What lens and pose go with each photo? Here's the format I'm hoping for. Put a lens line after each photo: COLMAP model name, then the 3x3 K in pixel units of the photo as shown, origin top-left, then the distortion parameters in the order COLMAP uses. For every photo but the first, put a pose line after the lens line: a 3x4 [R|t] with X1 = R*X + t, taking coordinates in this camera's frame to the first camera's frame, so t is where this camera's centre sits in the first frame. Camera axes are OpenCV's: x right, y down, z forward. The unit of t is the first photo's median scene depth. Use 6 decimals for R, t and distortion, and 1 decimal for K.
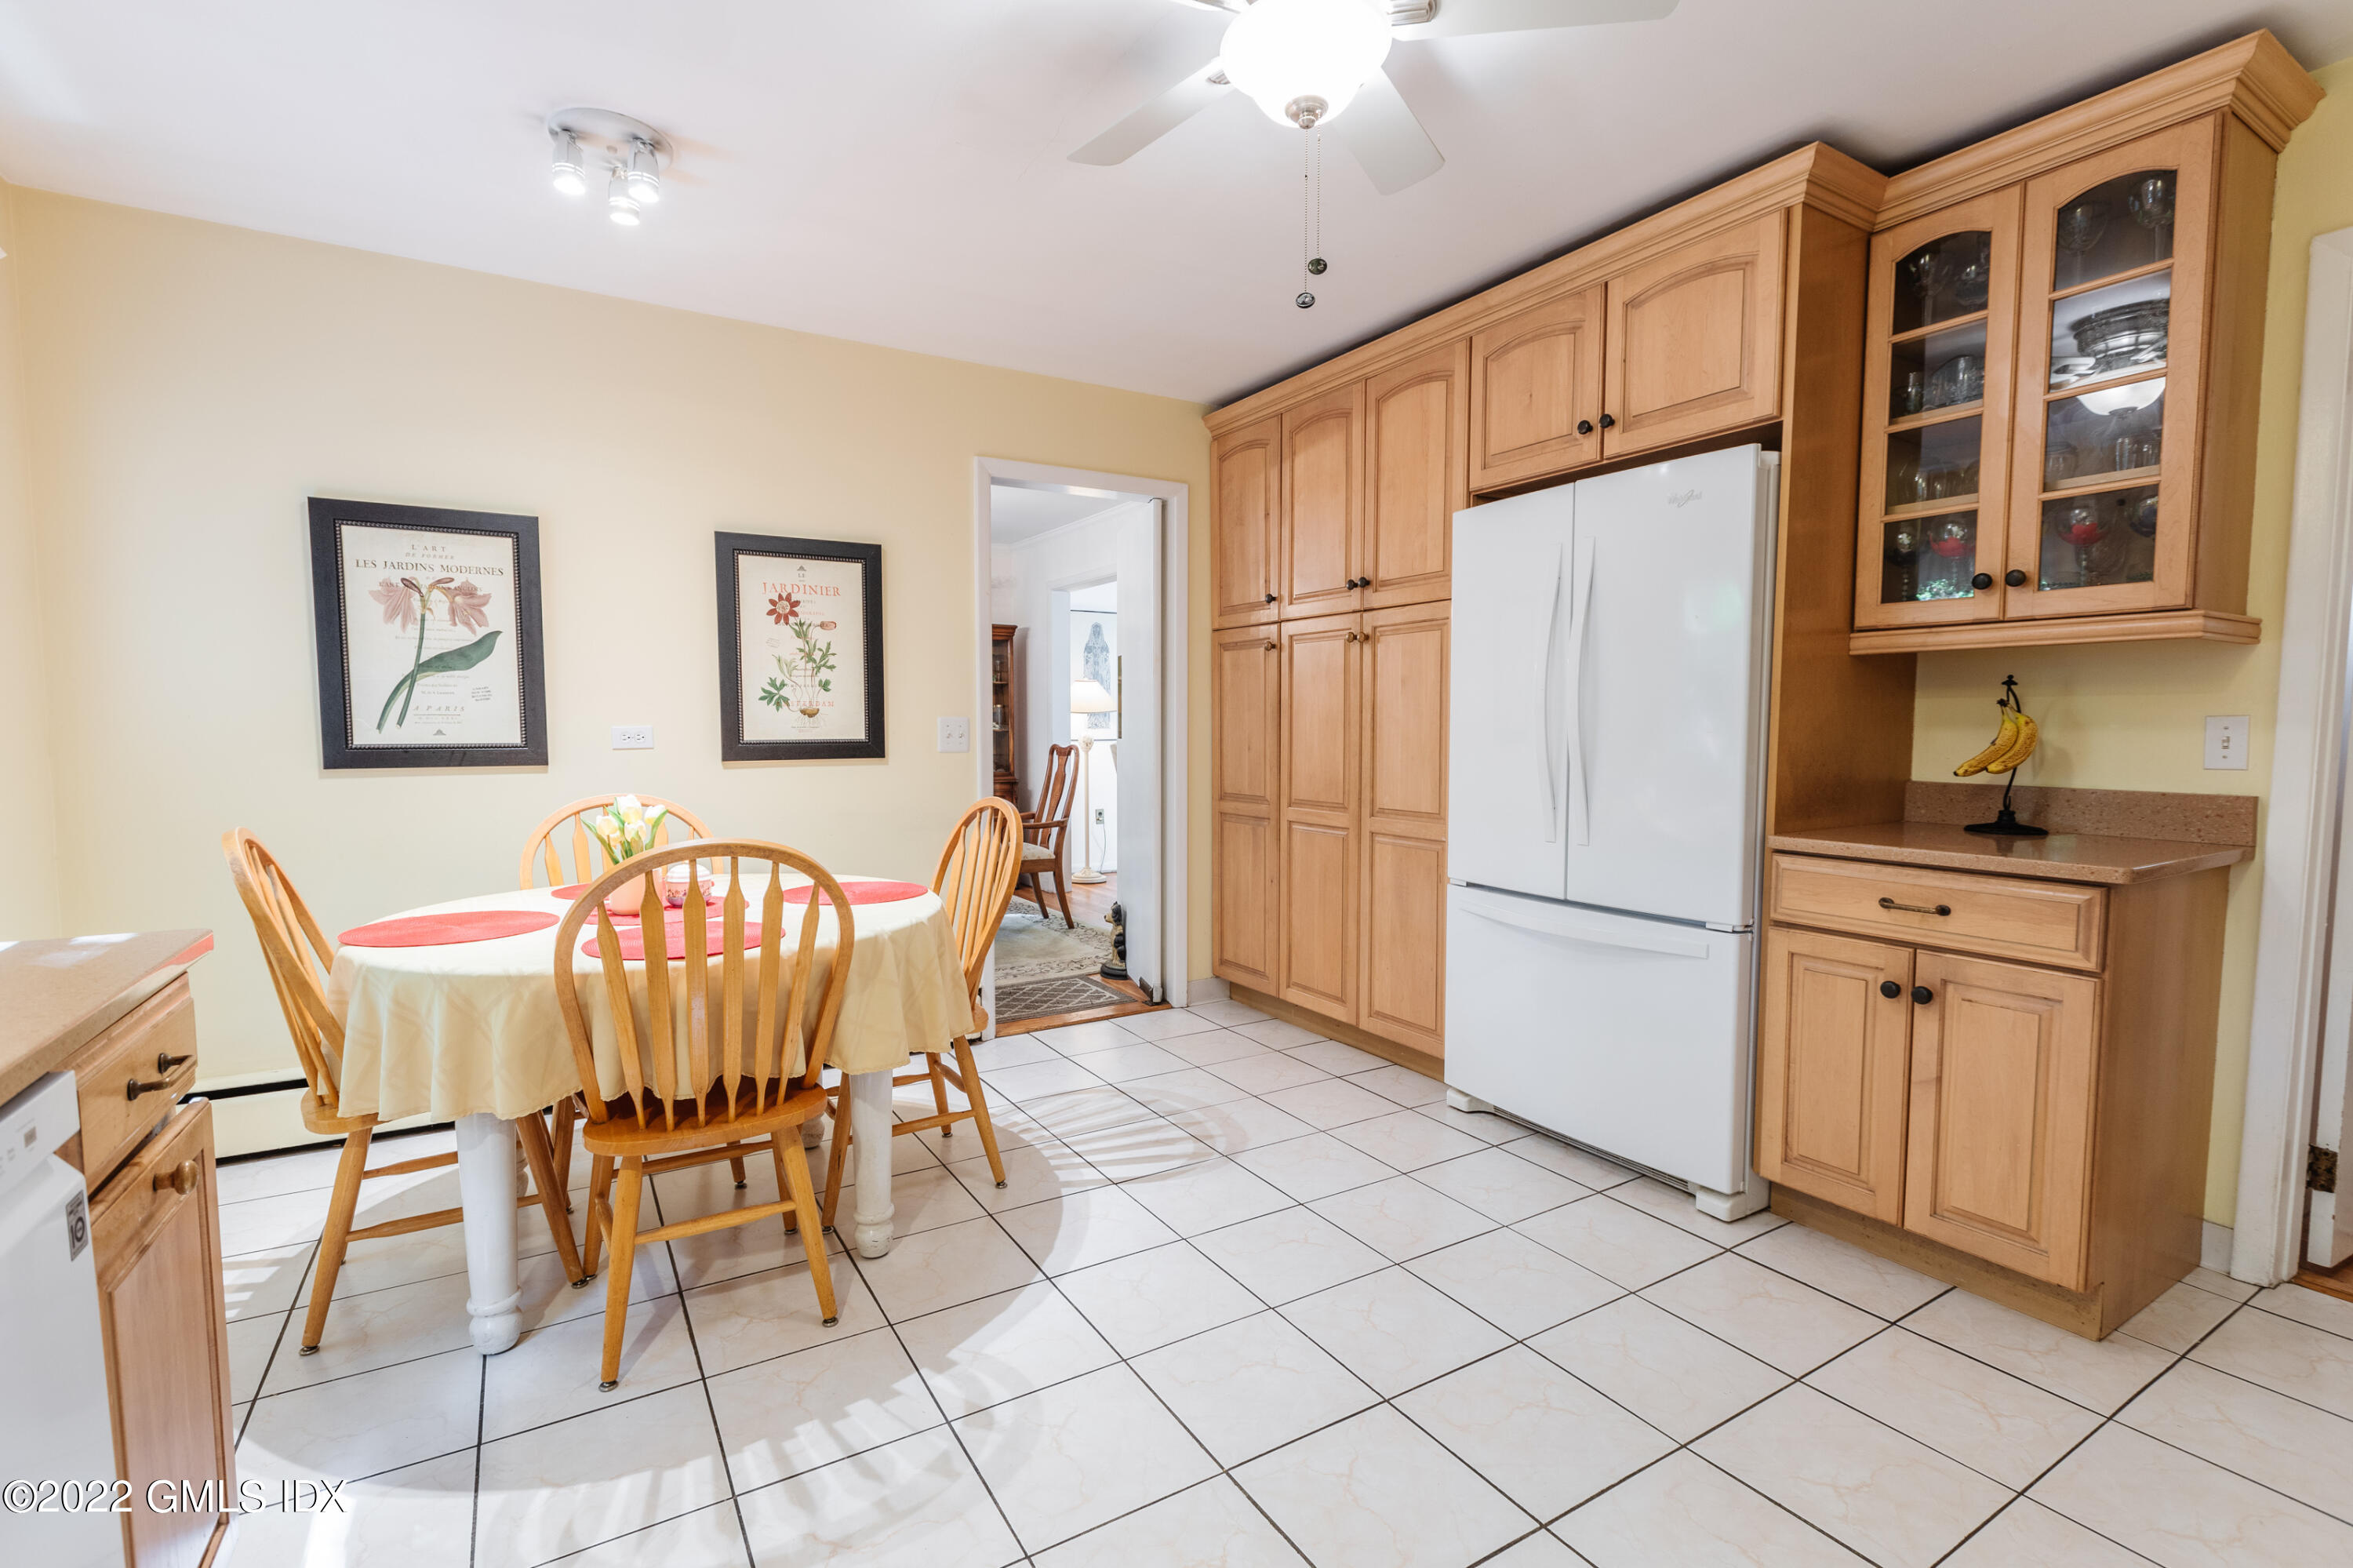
lens RADIAL K [[1067.5, 0, 1181.2], [0, 1067.5, 790.7], [0, 0, 1]] dist [-0.000431, 0.000283]
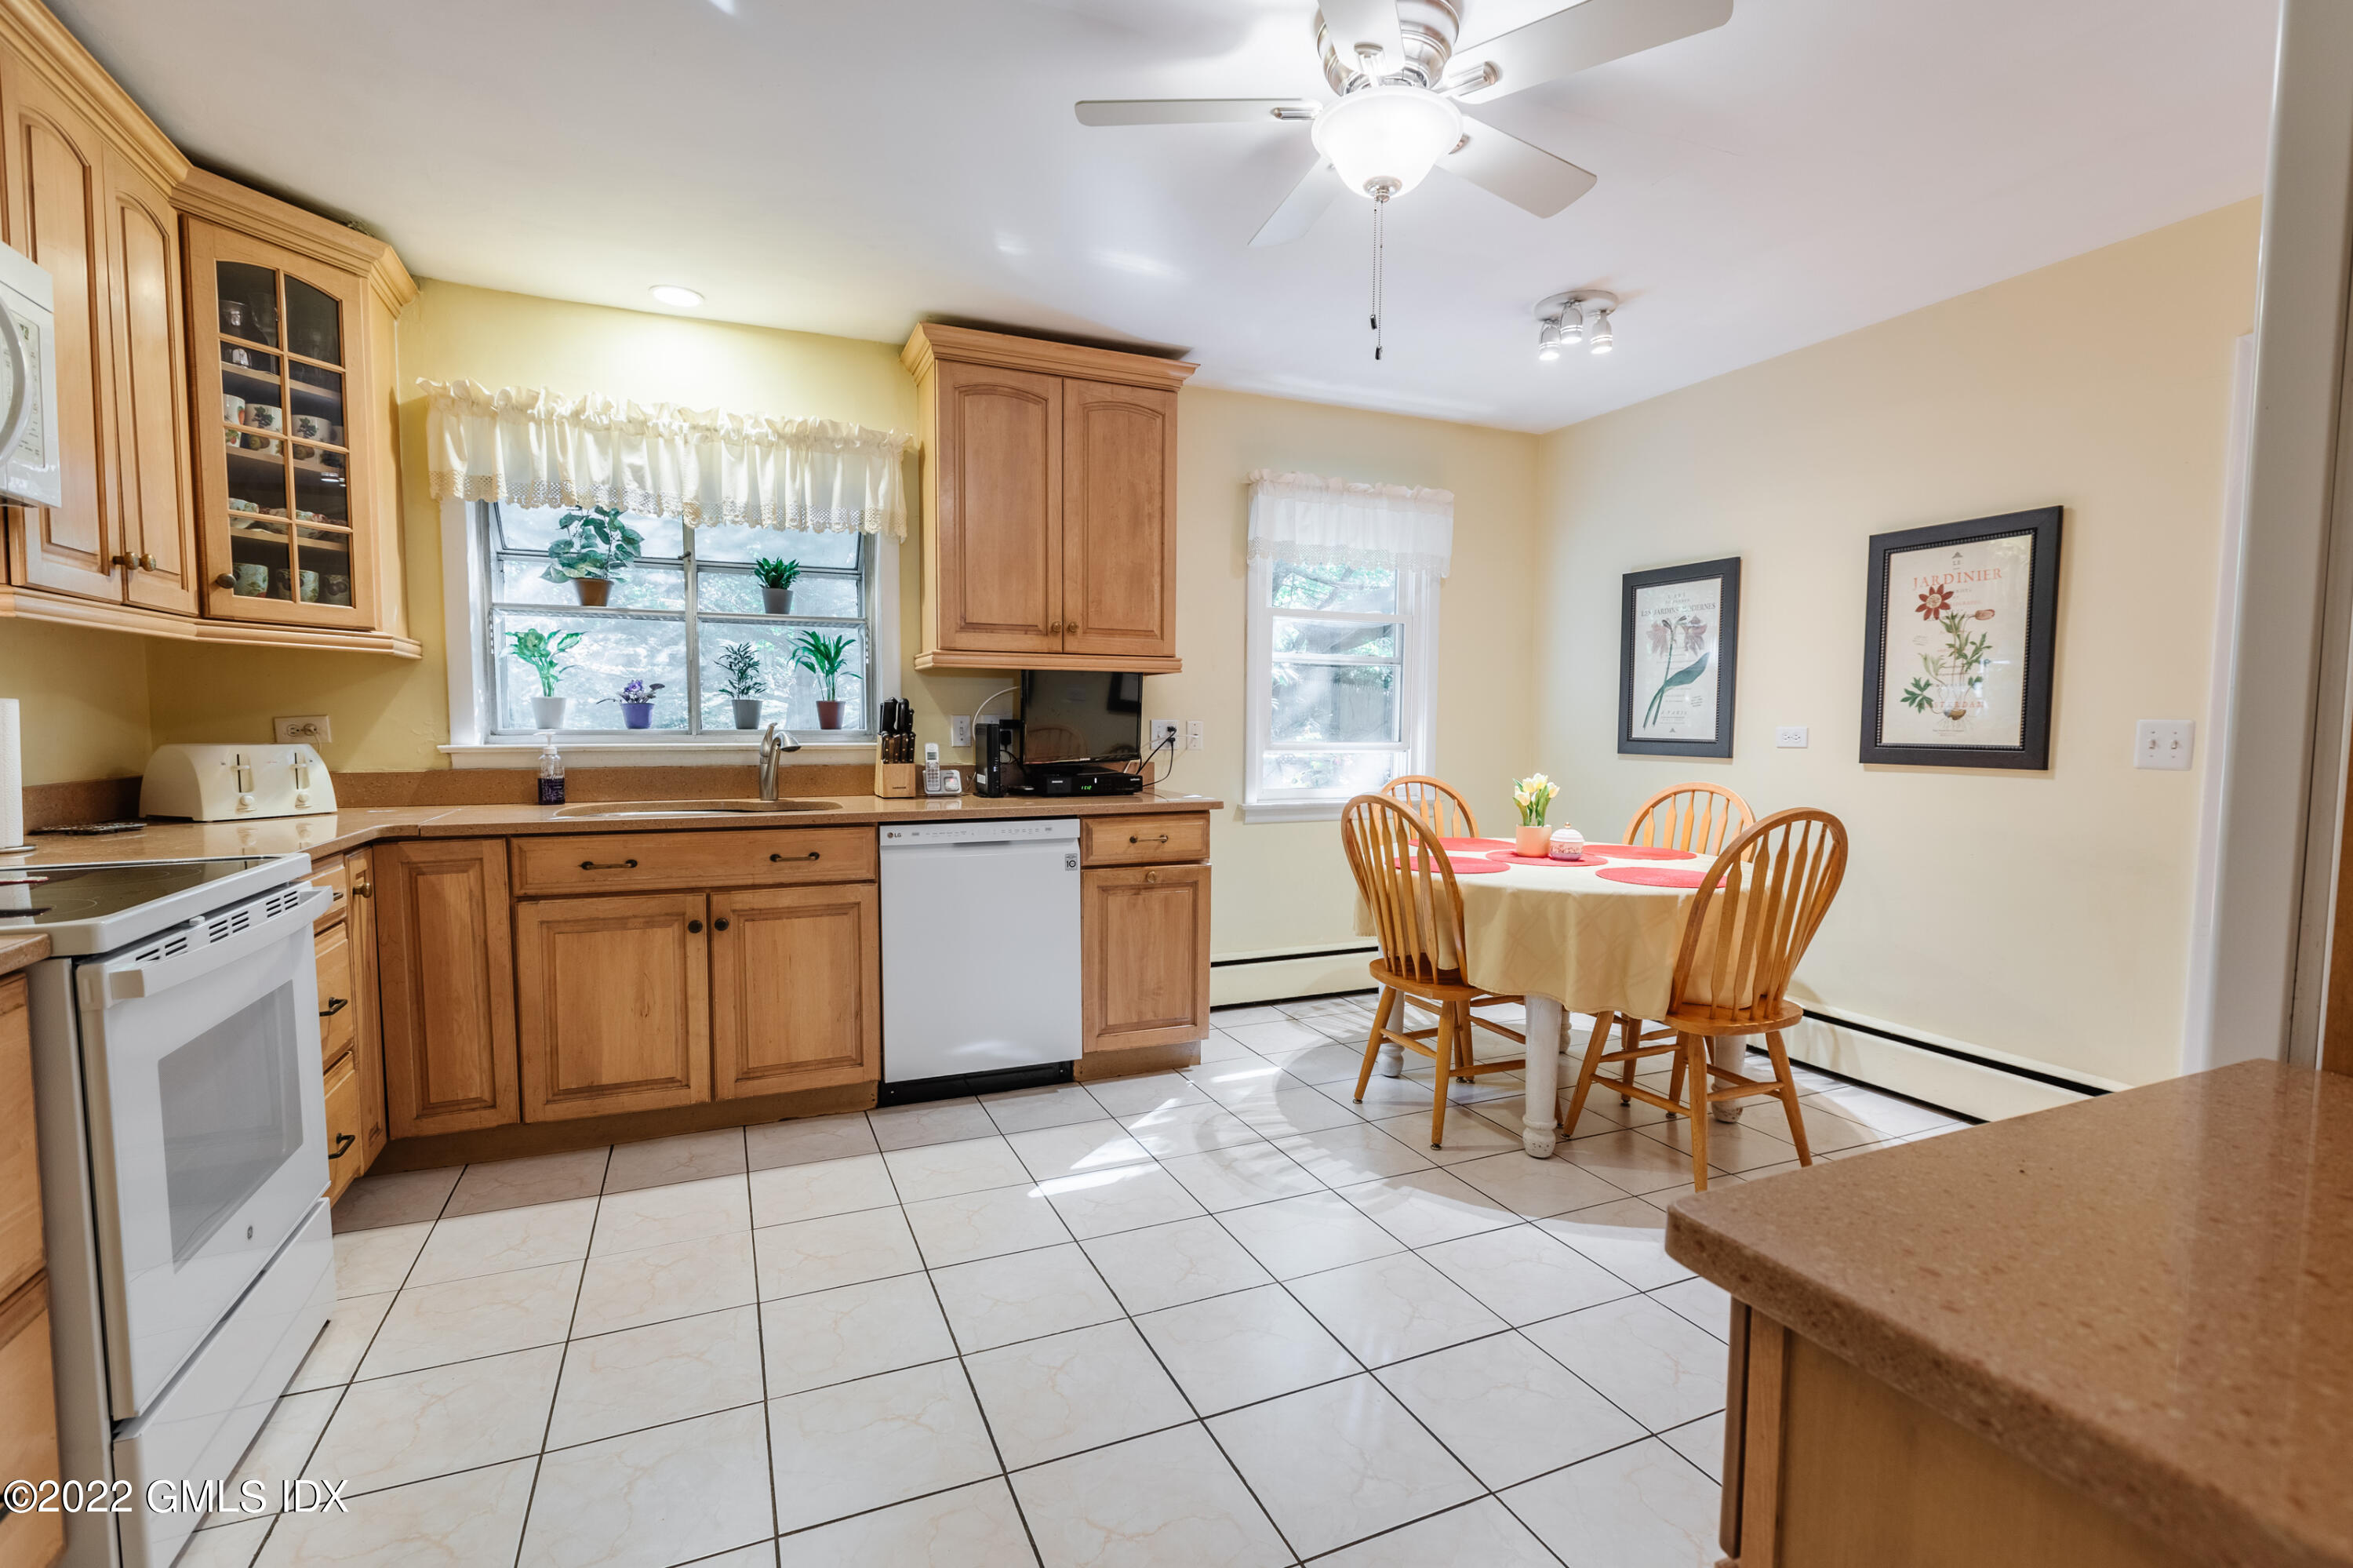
lens RADIAL K [[1067.5, 0, 1171.4], [0, 1067.5, 791.6], [0, 0, 1]] dist [-0.000431, 0.000283]
pose [[-0.143195, 0.068435, -0.987326, 0.673202], [-0.068682, 0.994514, 0.078894, -0.036160], [0.987308, 0.079109, -0.137710, 0.504154]]
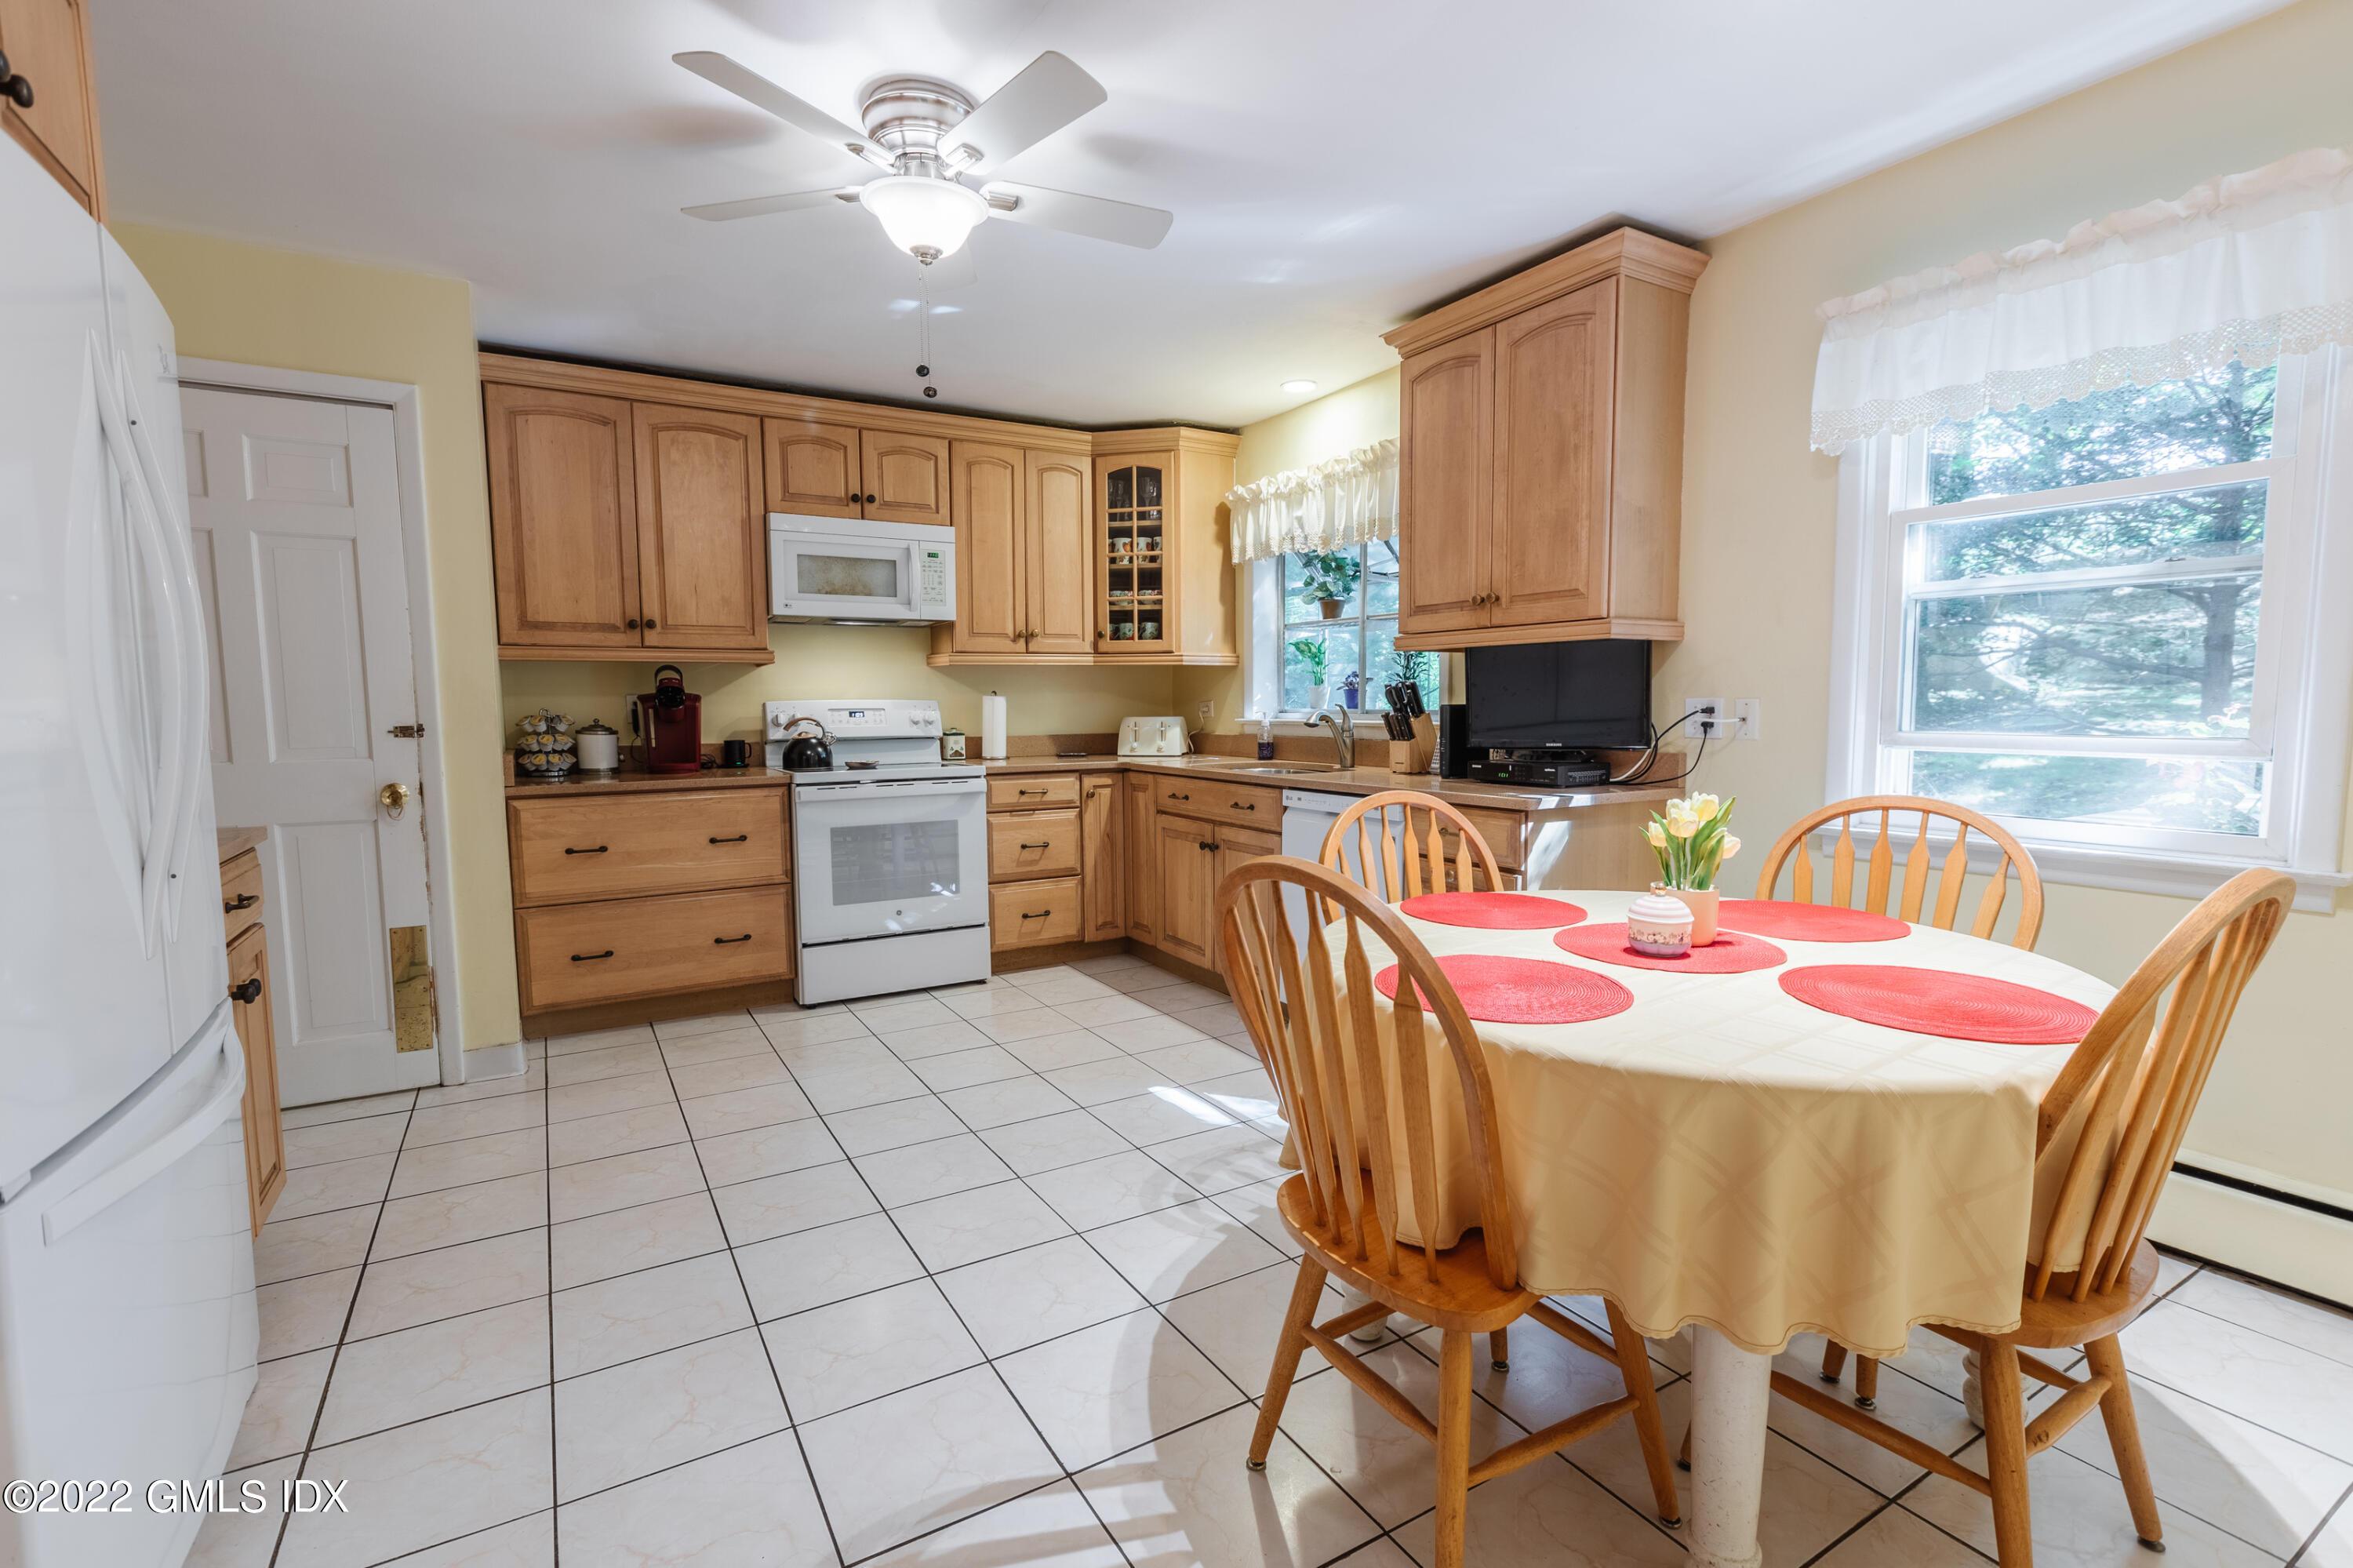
lens RADIAL K [[1067.5, 0, 1171.1], [0, 1067.5, 788.3], [0, 0, 1]] dist [-0.000431, 0.000283]
pose [[-0.999804, 0.006429, 0.018739, -0.108081], [0.009087, 0.989332, 0.145392, -0.081125], [-0.017604, 0.145534, -0.989197, 1.243075]]
